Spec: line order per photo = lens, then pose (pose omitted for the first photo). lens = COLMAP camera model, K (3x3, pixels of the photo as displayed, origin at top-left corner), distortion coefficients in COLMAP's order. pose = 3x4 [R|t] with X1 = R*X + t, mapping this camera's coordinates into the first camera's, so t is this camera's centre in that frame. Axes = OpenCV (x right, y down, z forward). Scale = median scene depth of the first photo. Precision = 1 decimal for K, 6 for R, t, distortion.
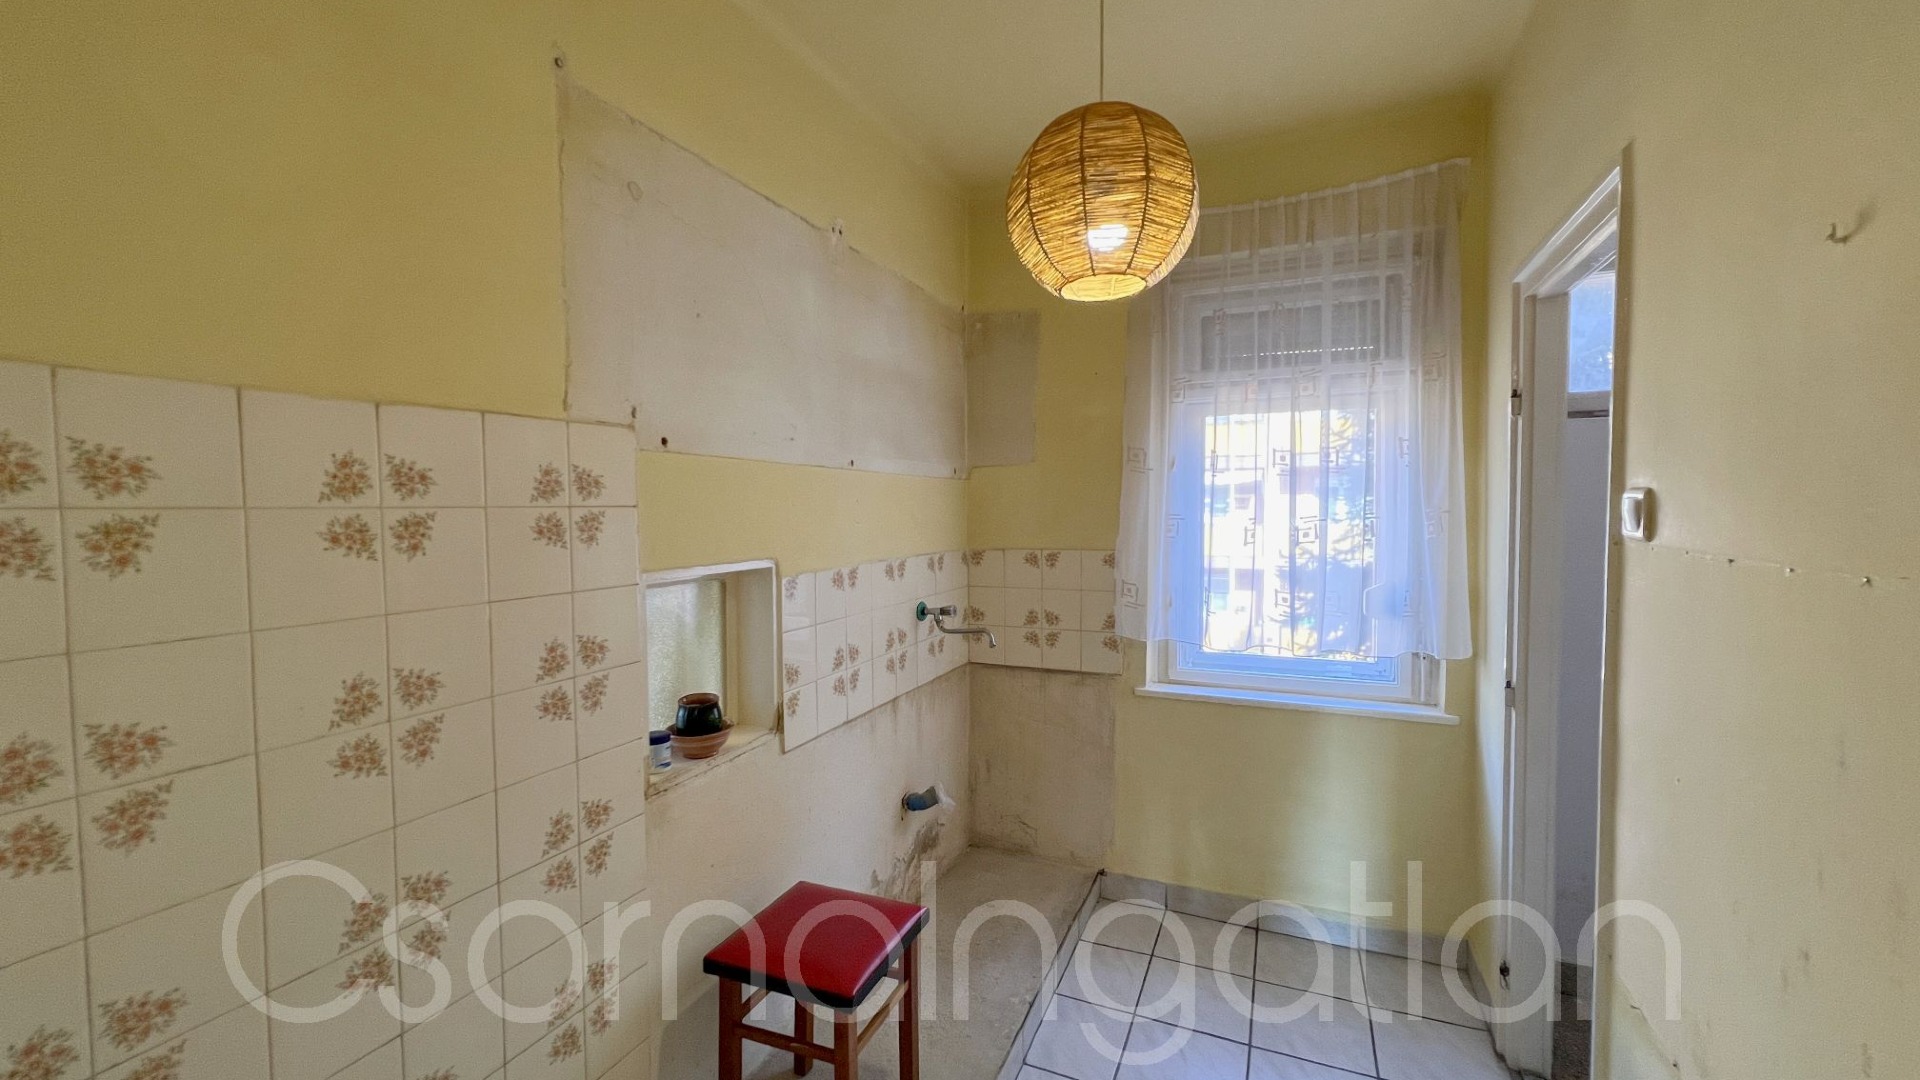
lens RADIAL K [[762.2, 0, 961.6], [0, 762.2, 539.0], [0, 0, 1]] dist [-0.001904, 0.000071]
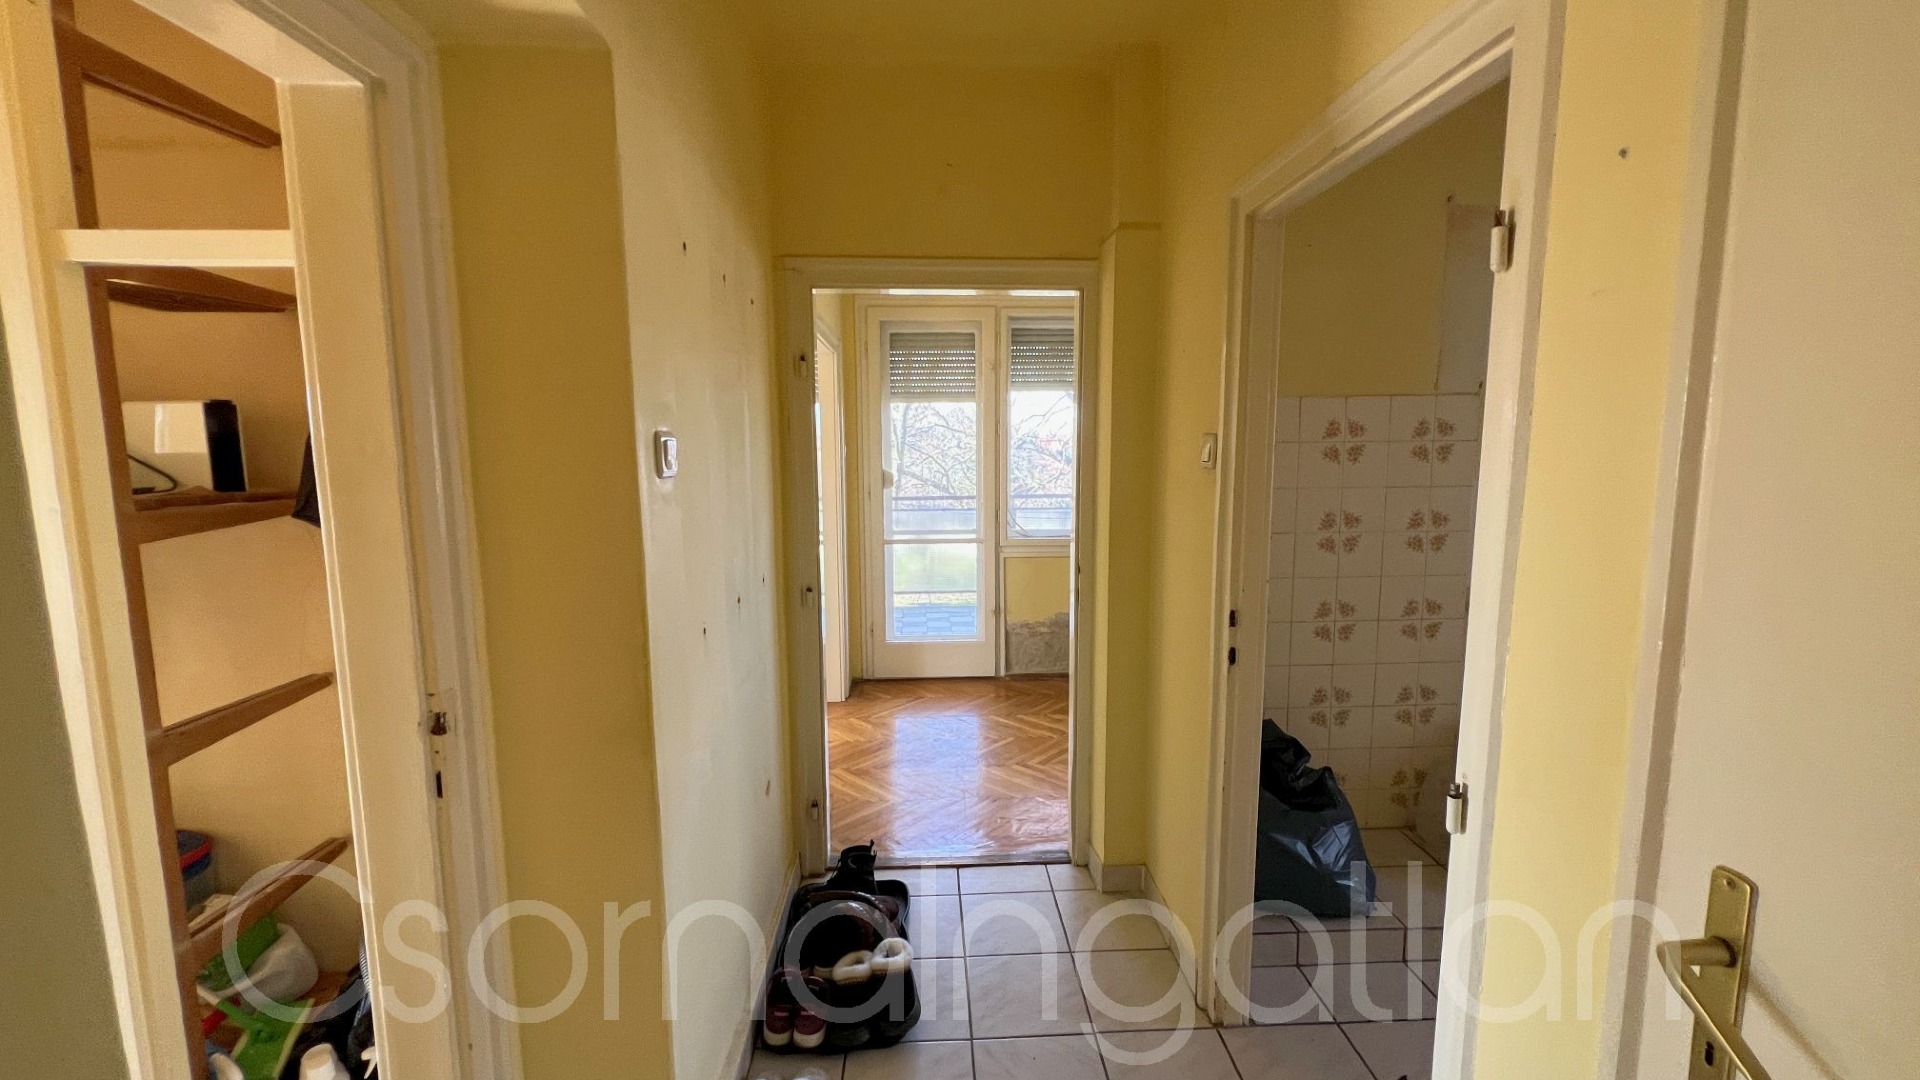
lens RADIAL K [[762.2, 0, 958.5], [0, 762.2, 532.1], [0, 0, 1]] dist [-0.001904, 0.000071]
pose [[0.435935, 0.105652, -0.893755, 0.834887], [-0.032316, 0.994283, 0.101774, 0.034663], [0.899398, -0.015484, 0.436857, -1.082134]]
